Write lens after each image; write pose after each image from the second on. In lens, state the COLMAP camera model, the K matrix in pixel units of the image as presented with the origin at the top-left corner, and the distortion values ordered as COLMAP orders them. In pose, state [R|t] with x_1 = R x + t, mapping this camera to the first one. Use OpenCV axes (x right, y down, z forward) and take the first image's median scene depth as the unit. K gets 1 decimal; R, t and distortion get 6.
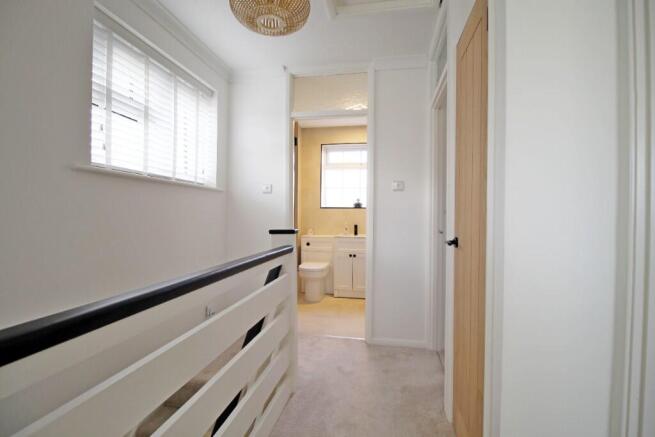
lens RADIAL K [[303.7, 0, 328.5], [0, 303.7, 218.4], [0, 0, 1]] dist [-0.030382, -0.000461]
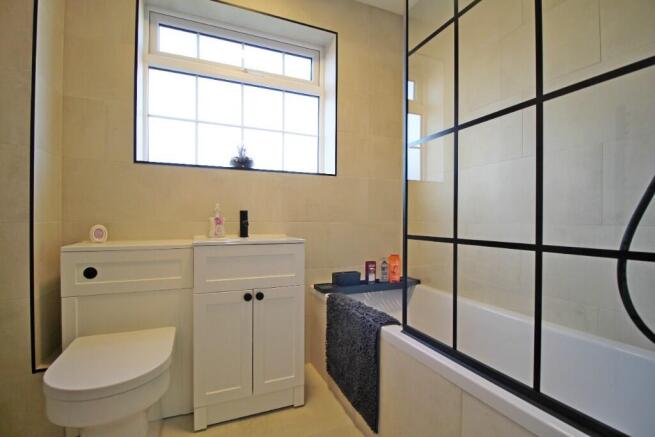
lens RADIAL K [[303.7, 0, 323.1], [0, 303.7, 220.2], [0, 0, 1]] dist [-0.030382, -0.000461]
pose [[0.823807, -0.005624, 0.566842, -0.043989], [0.016940, 0.999748, -0.014701, 0.041191], [-0.566617, 0.021713, 0.823695, 0.628884]]
